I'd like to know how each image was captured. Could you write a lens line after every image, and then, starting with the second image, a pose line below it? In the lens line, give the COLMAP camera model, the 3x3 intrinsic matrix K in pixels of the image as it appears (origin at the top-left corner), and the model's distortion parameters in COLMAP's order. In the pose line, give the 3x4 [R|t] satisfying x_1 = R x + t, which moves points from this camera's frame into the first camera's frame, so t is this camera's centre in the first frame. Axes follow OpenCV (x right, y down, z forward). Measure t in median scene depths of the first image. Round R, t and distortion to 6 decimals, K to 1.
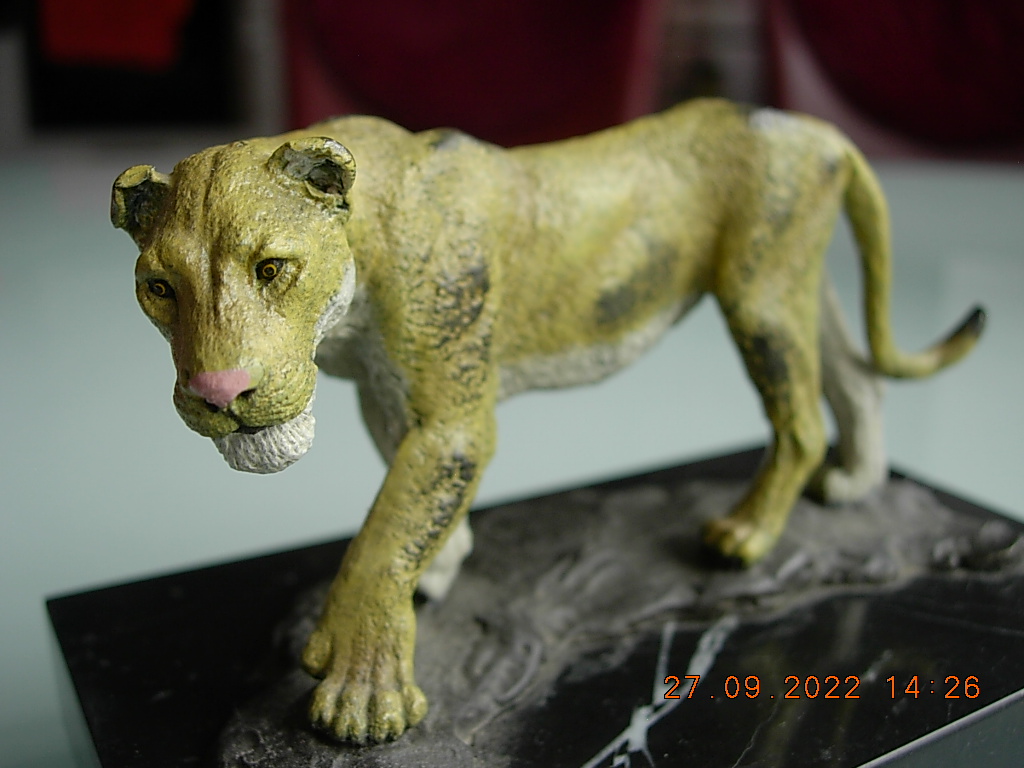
lens RADIAL K [[1117.0, 0, 512.0], [0, 1117.0, 384.0], [0, 0, 1]] dist [-0.173916, 0.026192]
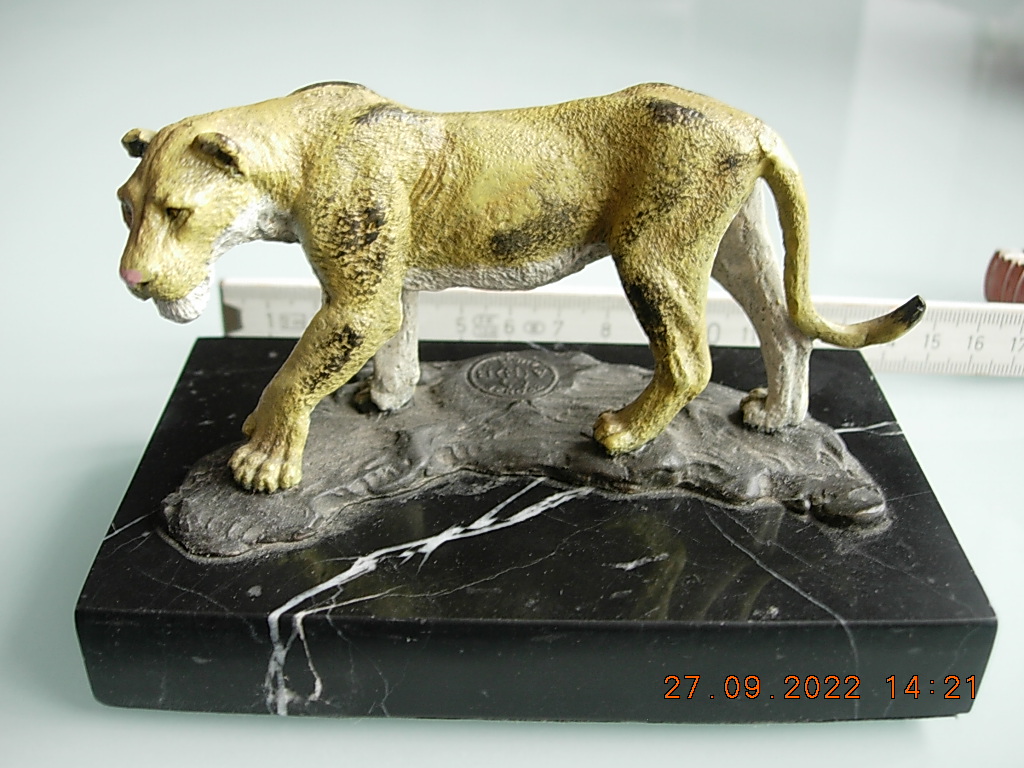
lens RADIAL K [[1117.0, 0, 512.0], [0, 1117.0, 384.0], [0, 0, 1]] dist [-0.173916, 0.026192]
pose [[0.886017, 0.271449, -0.375884, 0.743541], [-0.175073, 0.946556, 0.270891, -0.314783], [0.429328, -0.174207, 0.886188, -0.245802]]
